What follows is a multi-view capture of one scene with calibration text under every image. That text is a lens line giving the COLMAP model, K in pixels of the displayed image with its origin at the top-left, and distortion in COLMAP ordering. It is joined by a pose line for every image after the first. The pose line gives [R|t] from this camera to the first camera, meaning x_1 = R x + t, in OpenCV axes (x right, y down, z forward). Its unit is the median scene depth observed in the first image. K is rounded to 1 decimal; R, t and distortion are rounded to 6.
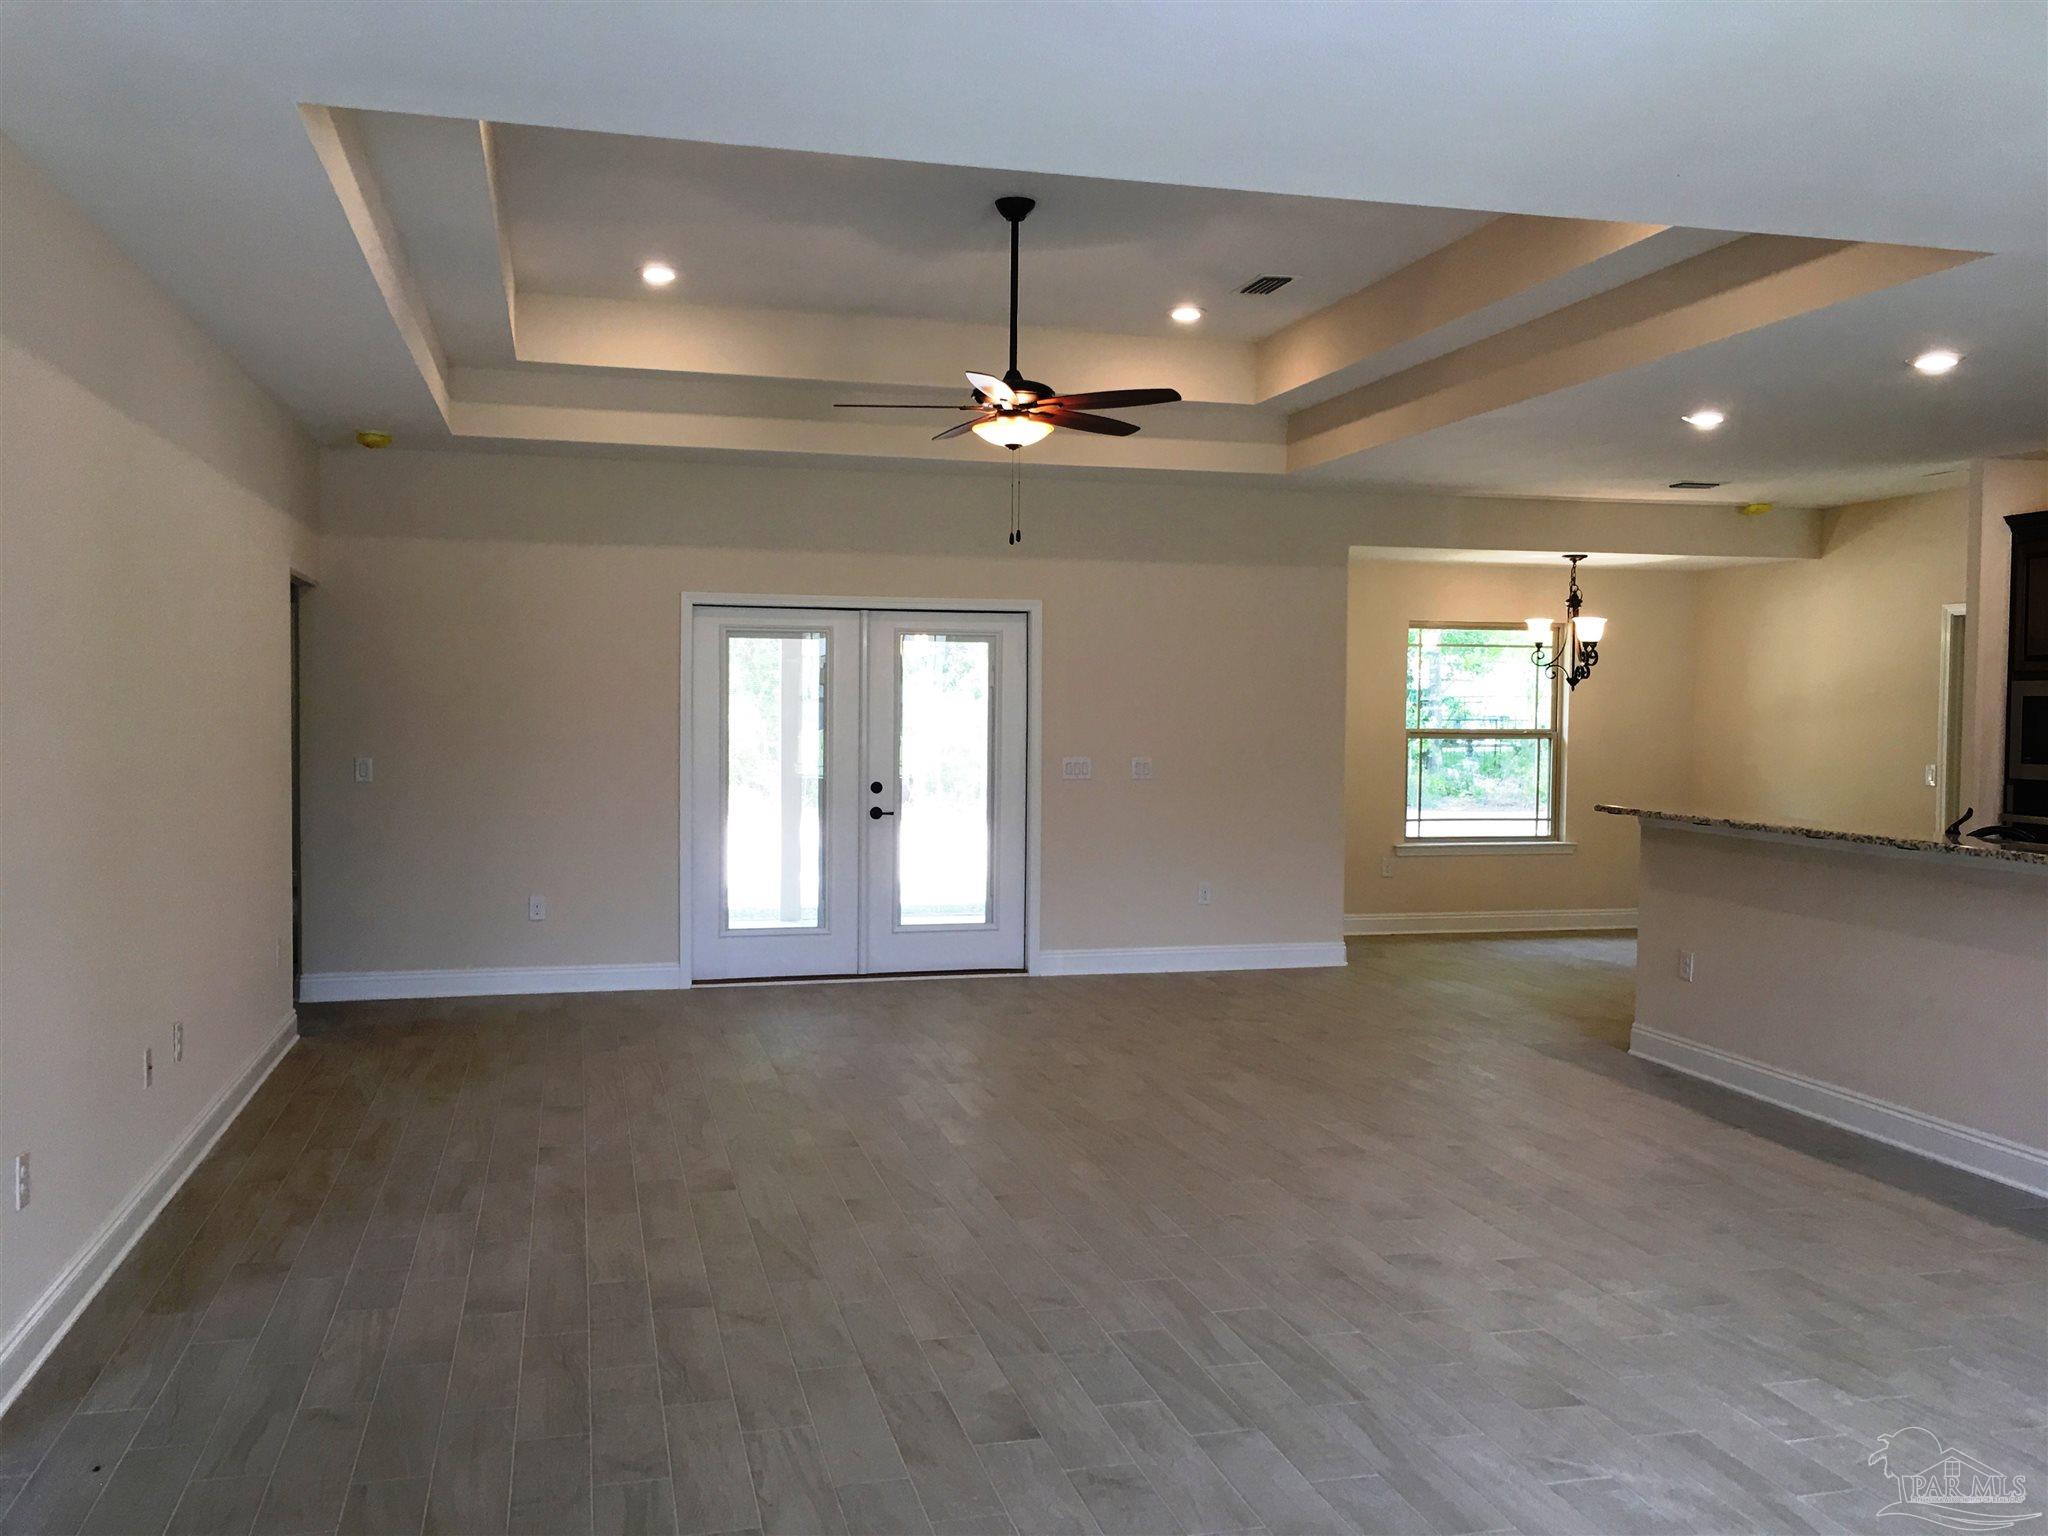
lens RADIAL K [[1733.6, 0, 1026.6], [0, 1733.6, 747.9], [0, 0, 1]] dist [0.040980, -0.009917]
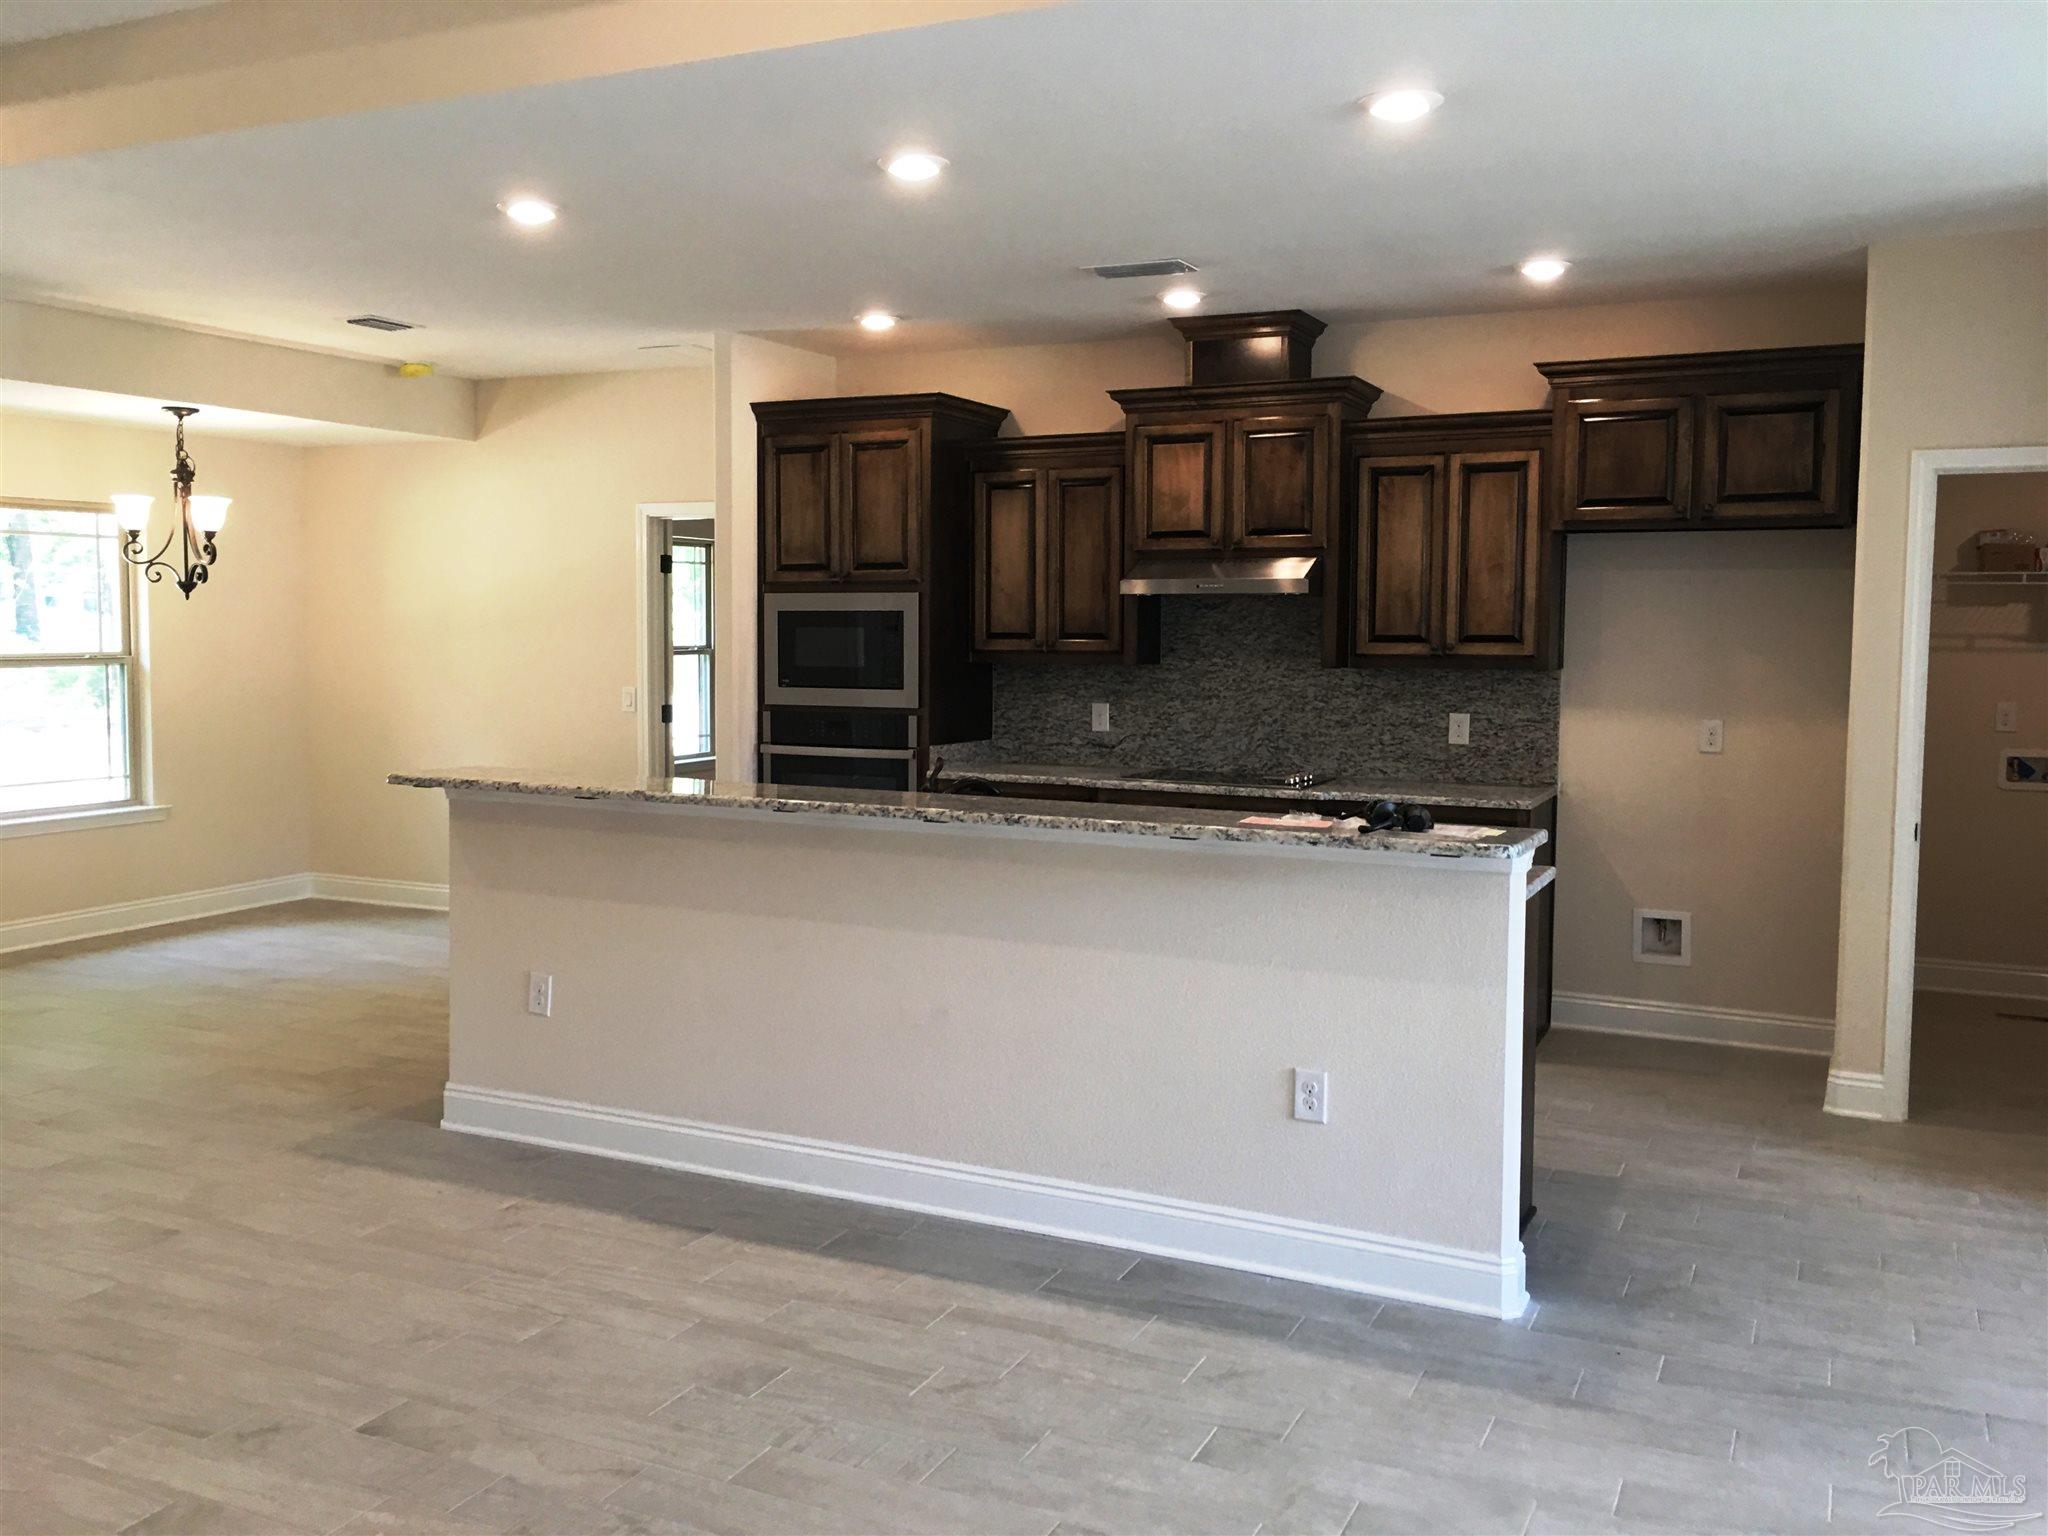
lens RADIAL K [[1733.6, 0, 1026.6], [0, 1733.6, 747.9], [0, 0, 1]] dist [0.040980, -0.009917]
pose [[0.640365, -0.062603, 0.765515, -0.019936], [0.020742, 0.997719, 0.064242, -0.011231], [-0.767791, -0.025259, 0.640203, 0.275886]]
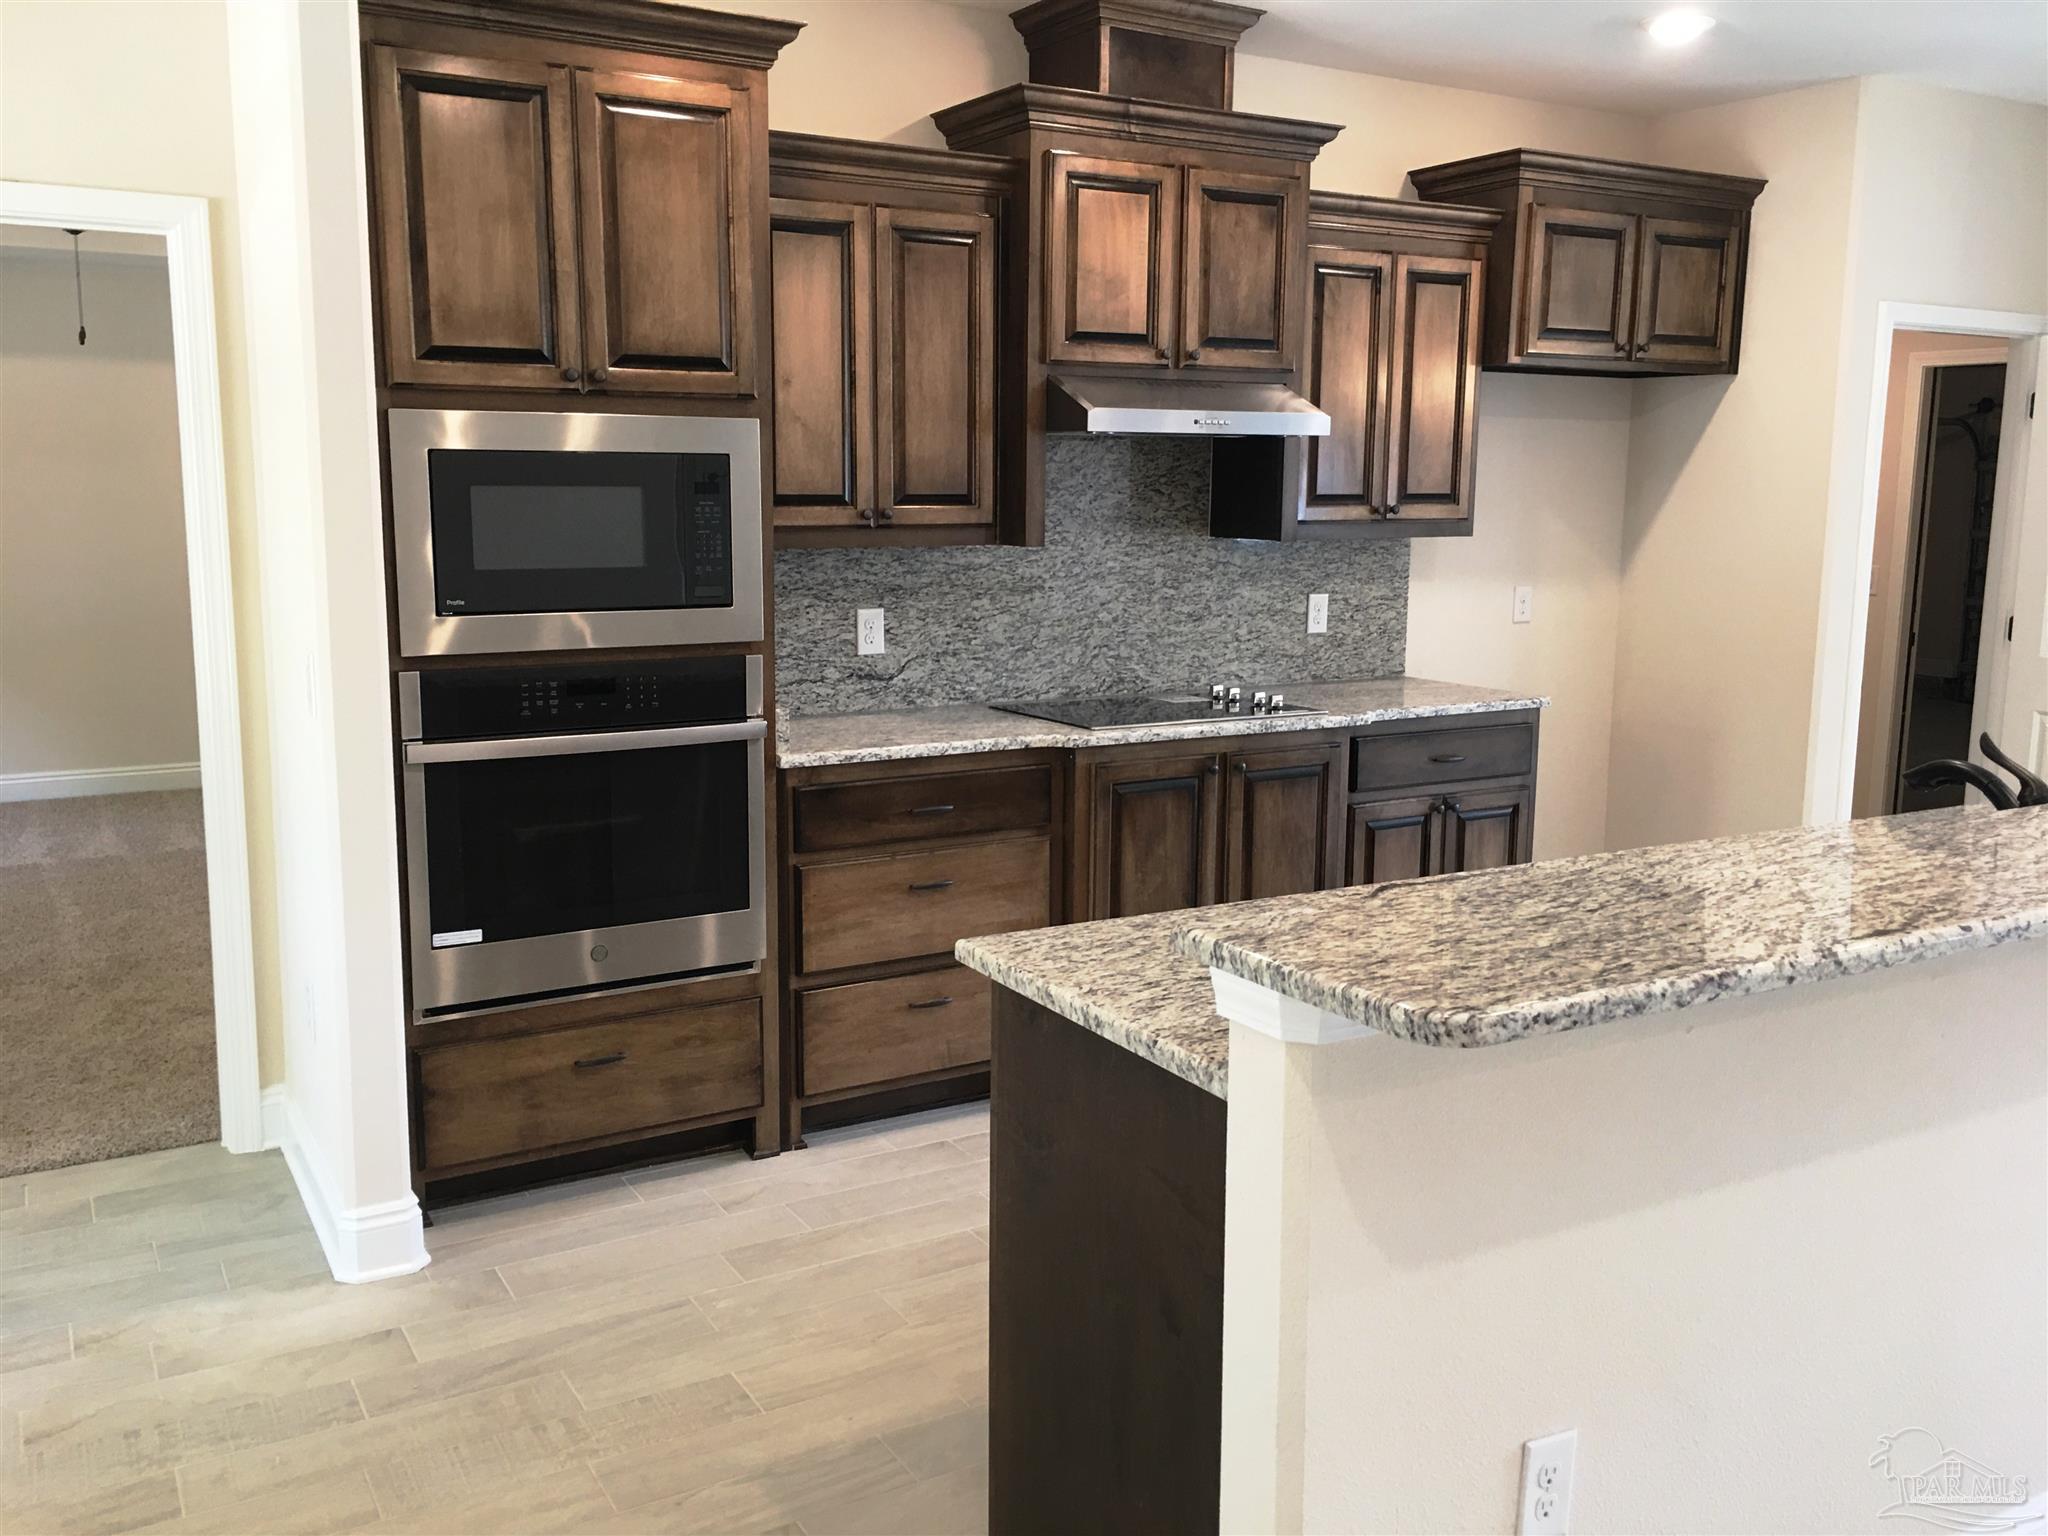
lens RADIAL K [[1733.6, 0, 1026.6], [0, 1733.6, 747.9], [0, 0, 1]] dist [0.040980, -0.009917]
pose [[-0.277830, -0.159648, 0.947271, 0.114095], [0.014002, 0.985316, 0.170167, -0.022420], [-0.960528, 0.060541, -0.271515, 0.789342]]
